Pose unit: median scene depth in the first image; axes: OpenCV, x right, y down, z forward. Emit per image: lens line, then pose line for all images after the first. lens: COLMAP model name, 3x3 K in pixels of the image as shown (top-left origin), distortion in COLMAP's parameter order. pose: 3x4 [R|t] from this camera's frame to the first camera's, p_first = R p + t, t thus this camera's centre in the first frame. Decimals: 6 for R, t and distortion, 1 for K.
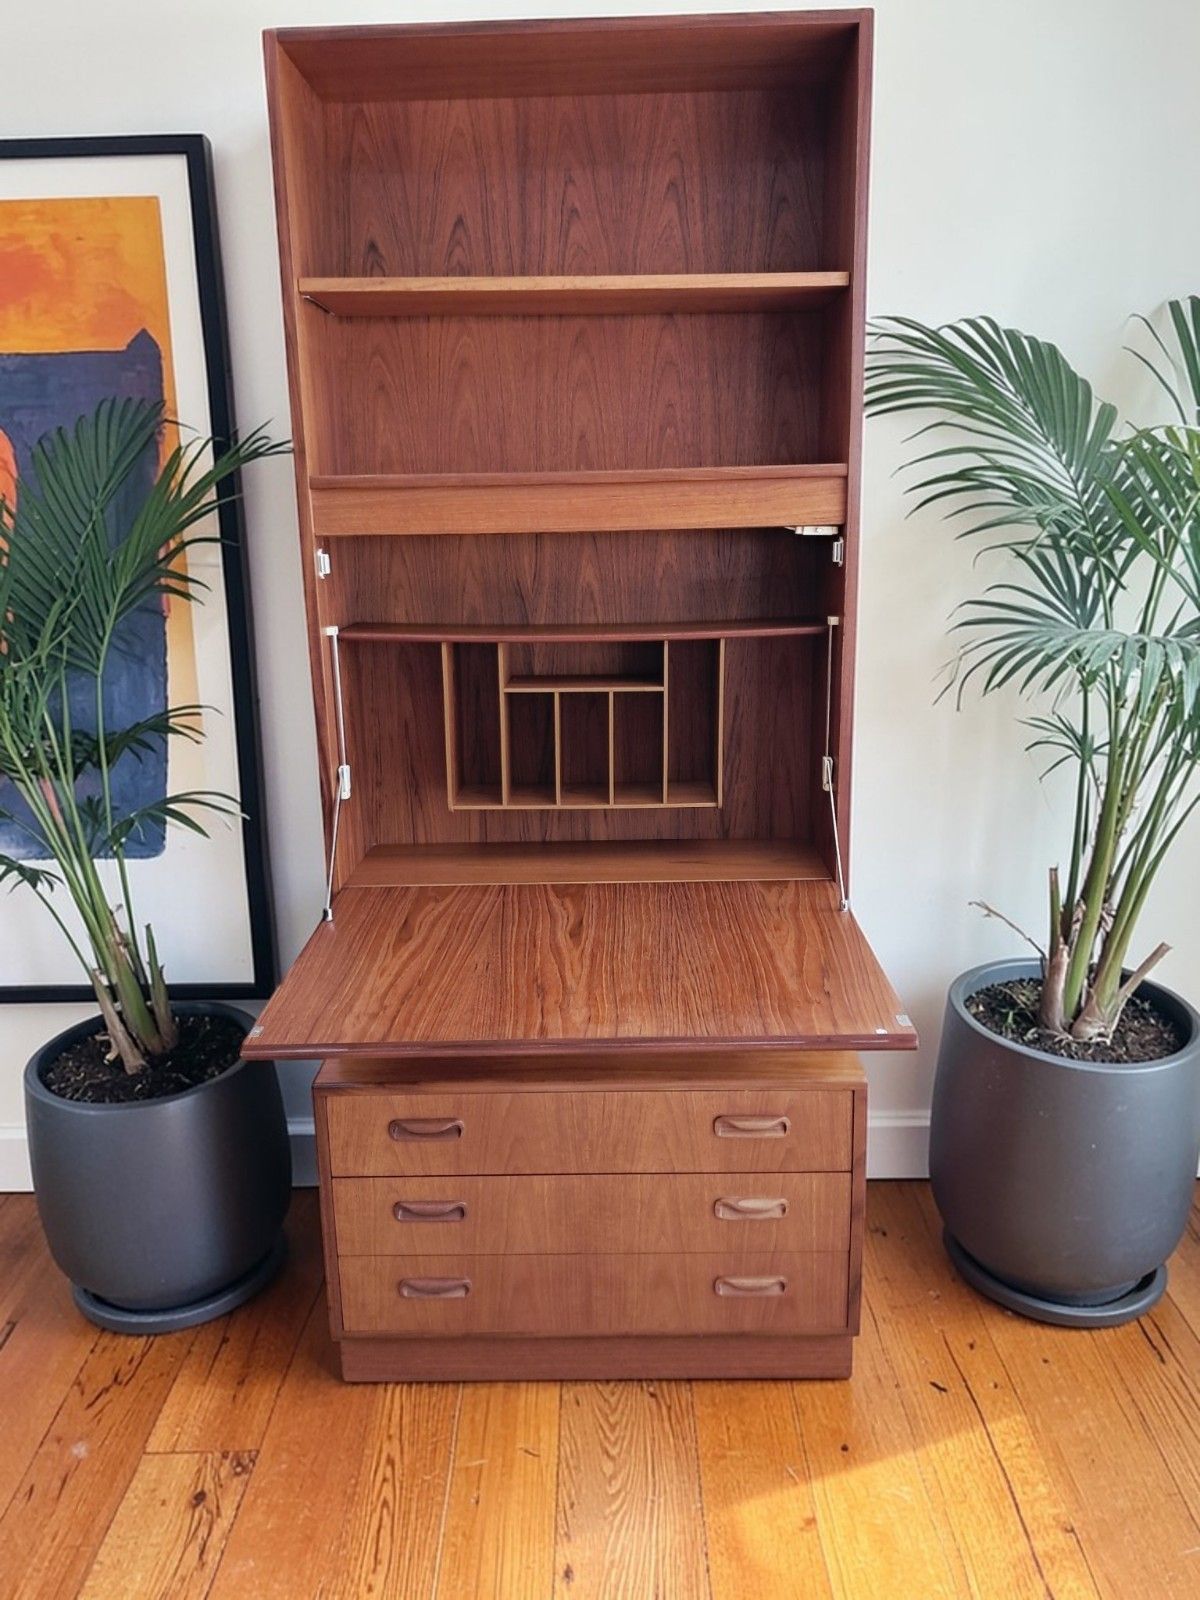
lens RADIAL K [[1263.1, 0, 582.0], [0, 1263.1, 806.4], [0, 0, 1]] dist [0.040284, -0.075371]
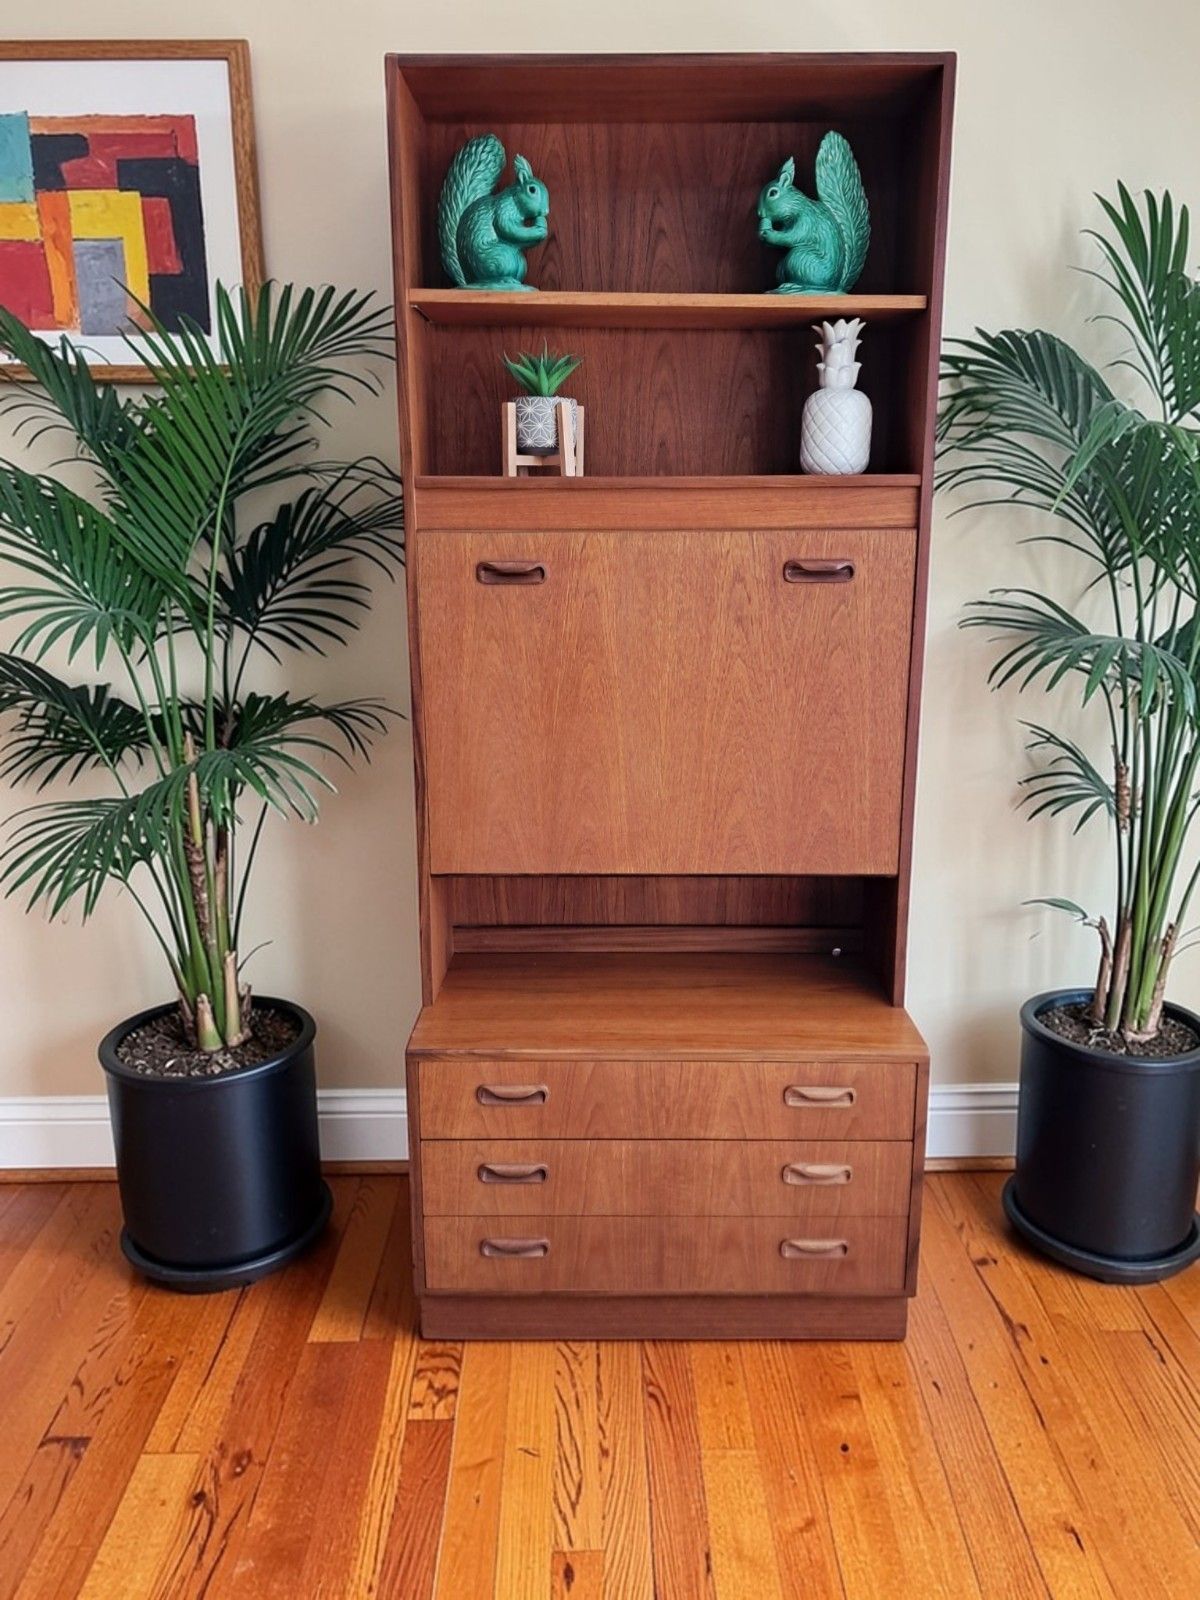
lens RADIAL K [[1263.1, 0, 603.9], [0, 1263.1, 802.5], [0, 0, 1]] dist [0.040284, -0.075371]
pose [[0.999694, 0.016588, 0.018324, -0.067589], [-0.016424, 0.999824, -0.009025, 0.018667], [-0.018470, 0.008721, 0.999791, -0.056096]]
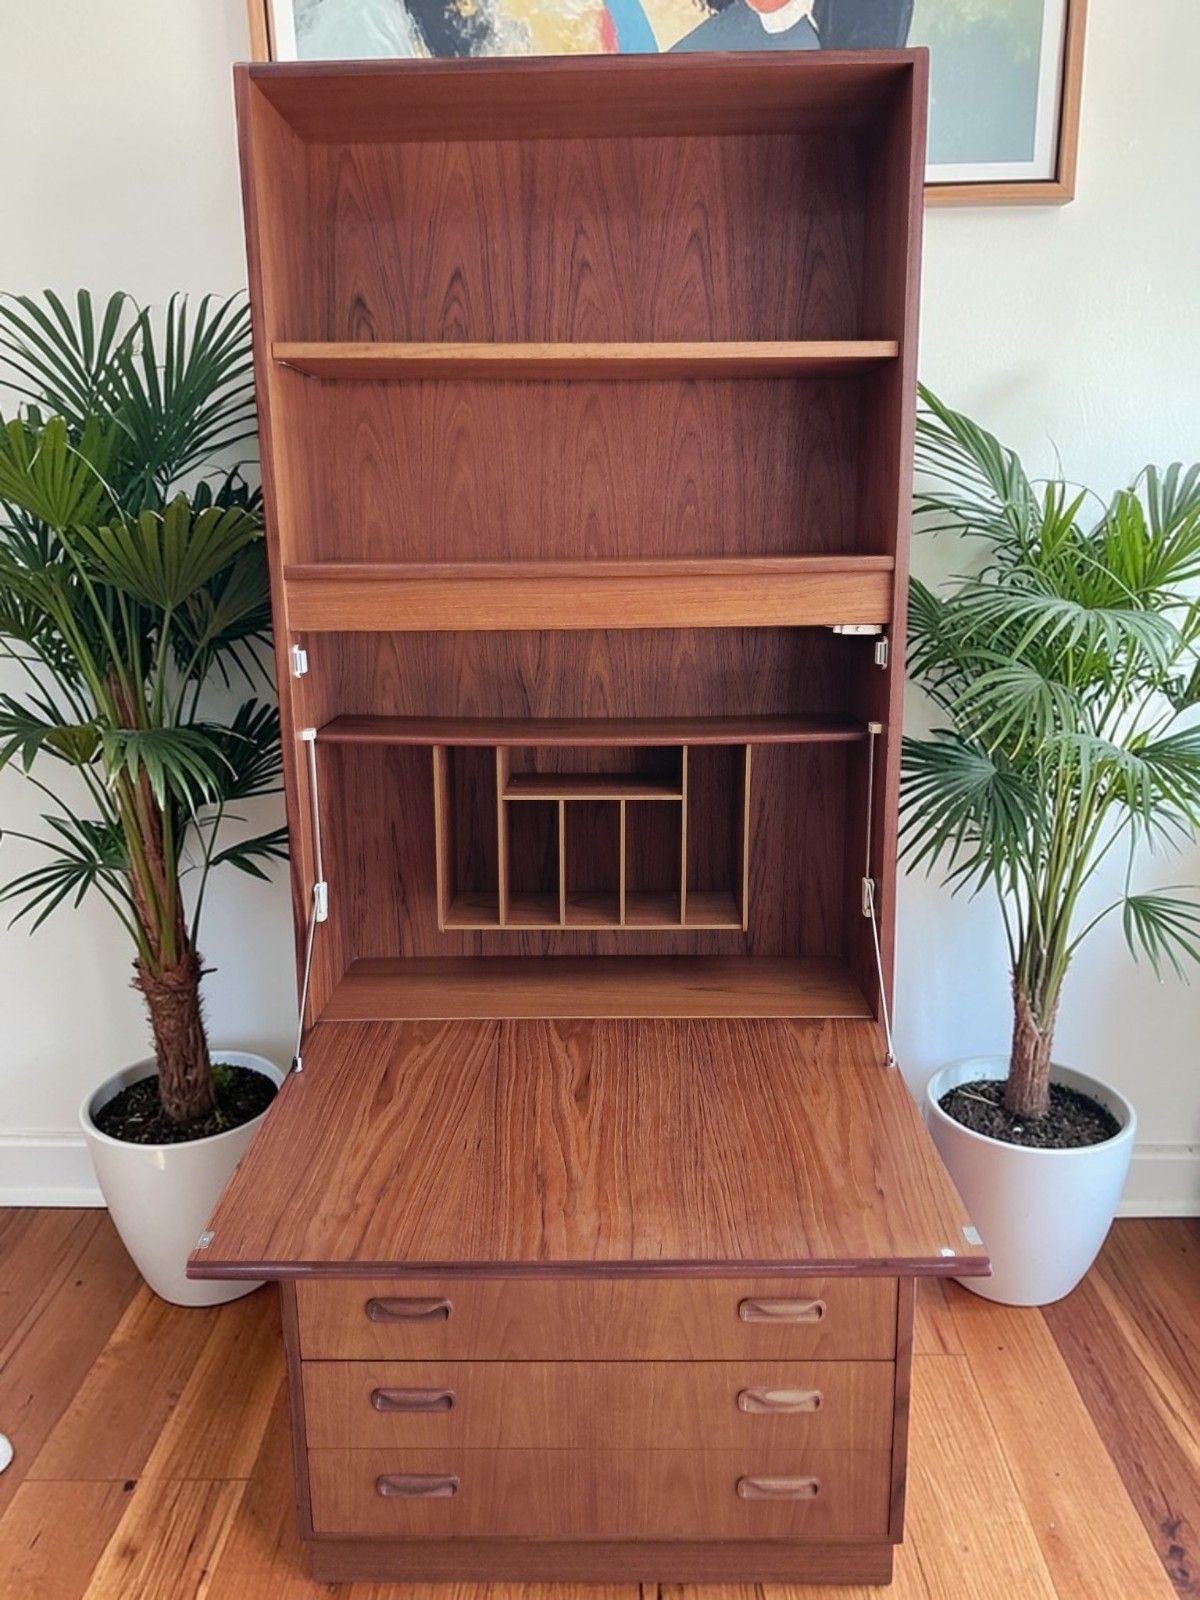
lens RADIAL K [[1263.1, 0, 586.9], [0, 1263.1, 793.2], [0, 0, 1]] dist [0.040284, -0.075371]
pose [[0.999969, 0.007127, 0.003202, -0.005351], [-0.007065, 0.999793, -0.019103, -0.082023], [-0.003337, 0.019080, 0.999812, 0.115318]]
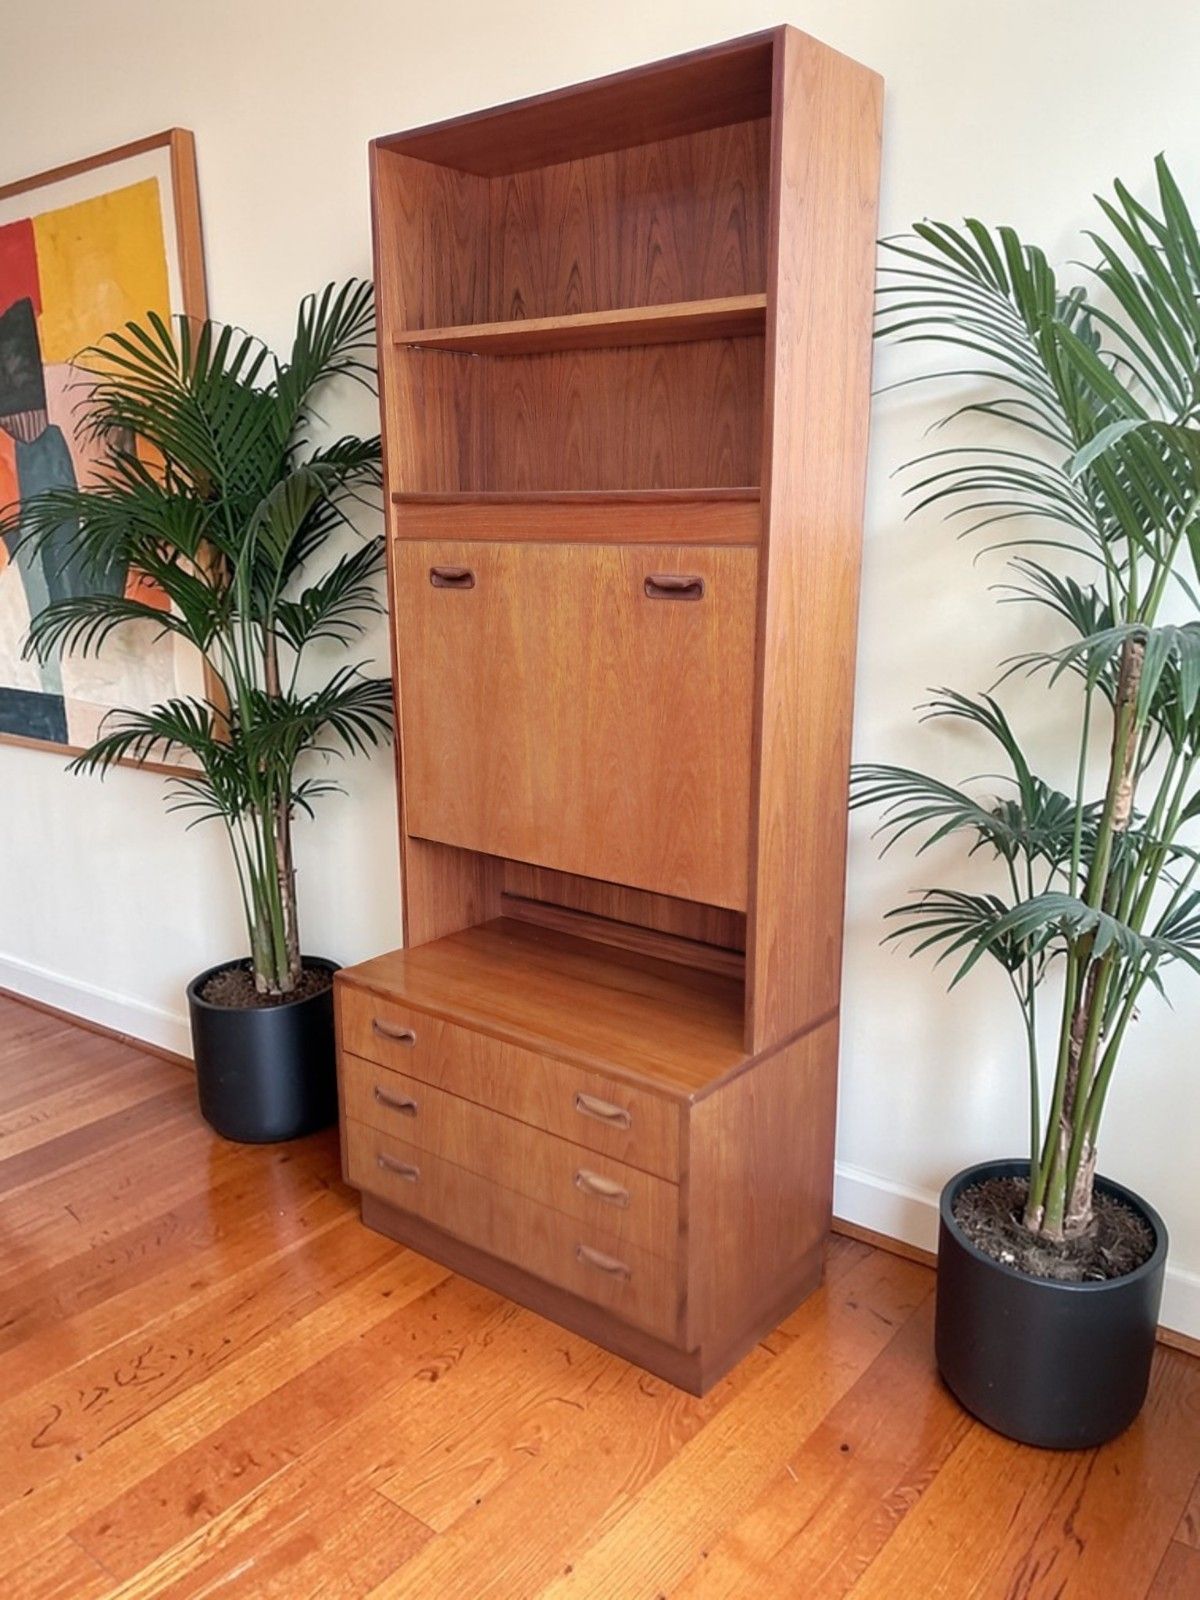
lens RADIAL K [[1263.1, 0, 590.7], [0, 1263.1, 813.9], [0, 0, 1]] dist [0.040284, -0.075371]
pose [[0.787894, 0.164132, -0.593534, 0.687522], [-0.158868, 0.985376, 0.061598, -0.054124], [0.594965, 0.045761, 0.802448, 0.127112]]
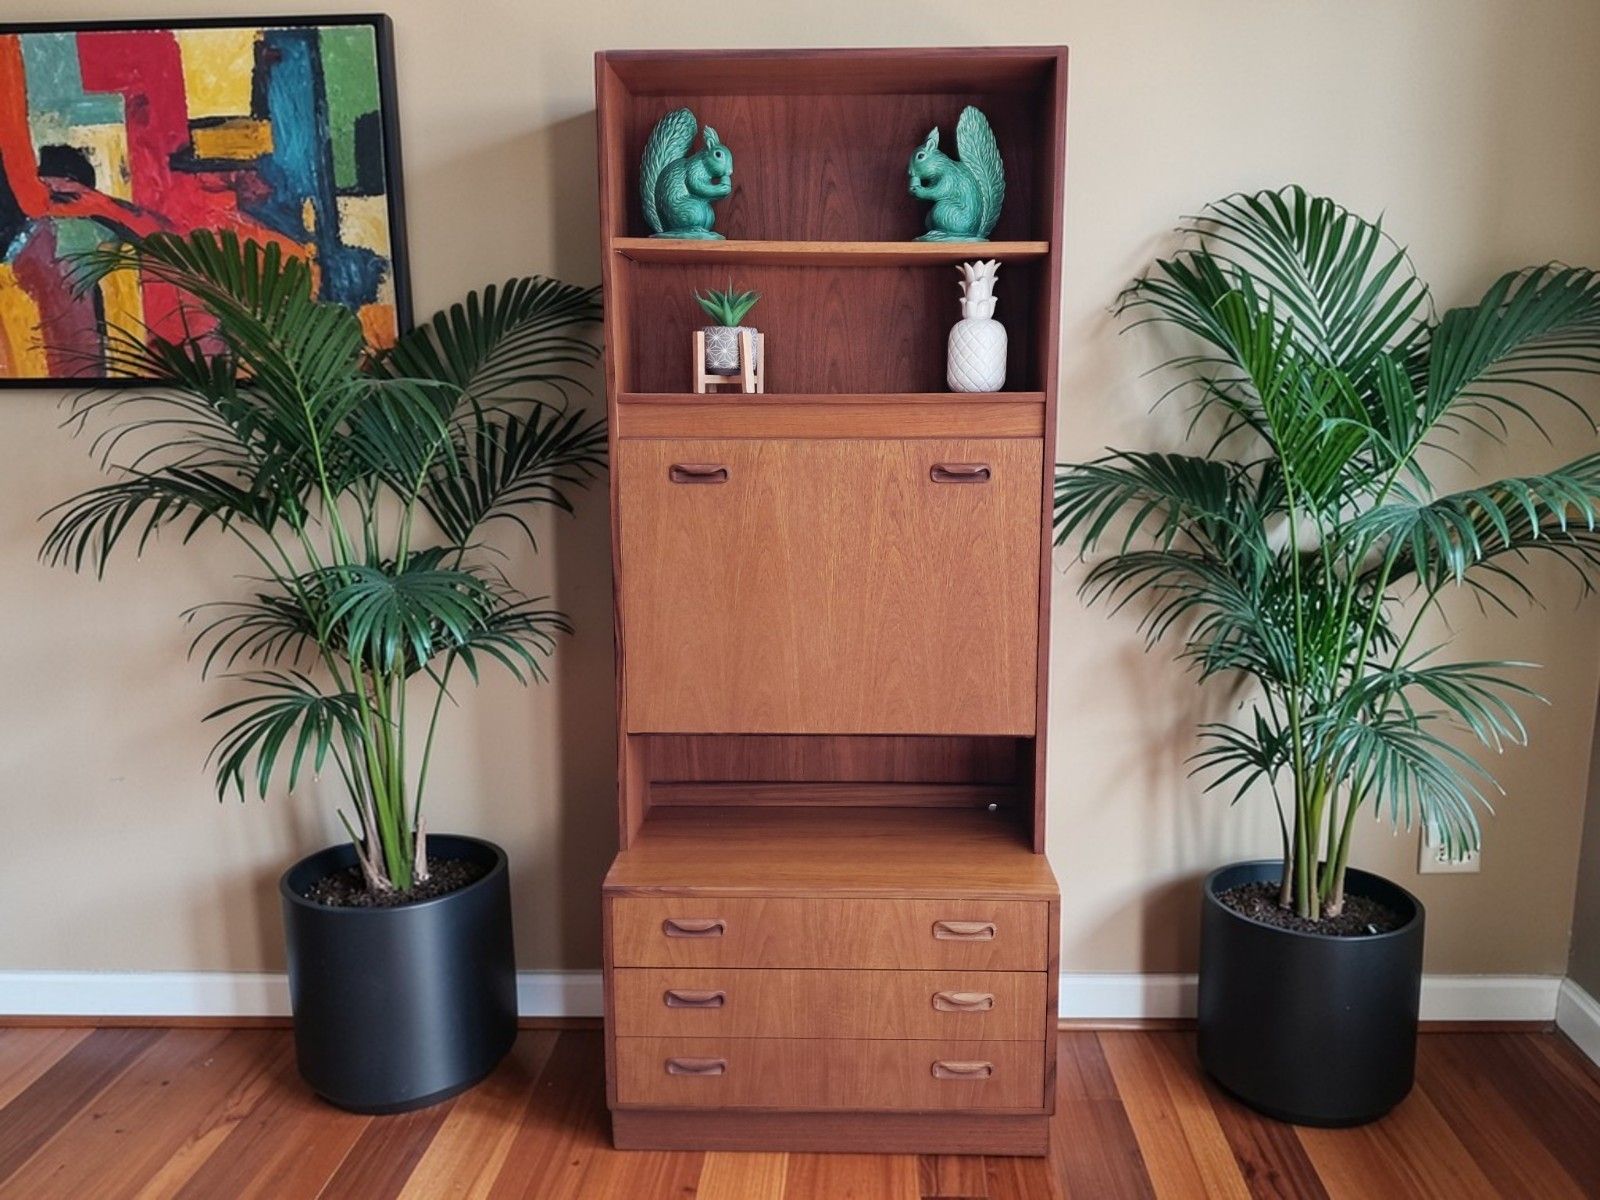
lens RADIAL K [[1263.1, 0, 815.5], [0, 1263.1, 594.2], [0, 0, 1]] dist [0.040284, -0.075371]
pose [[0.999785, 0.020750, -0.000004, -0.013670], [-0.020694, 0.997086, -0.073420, 0.023918], [-0.001519, 0.073405, 0.997301, -0.215594]]
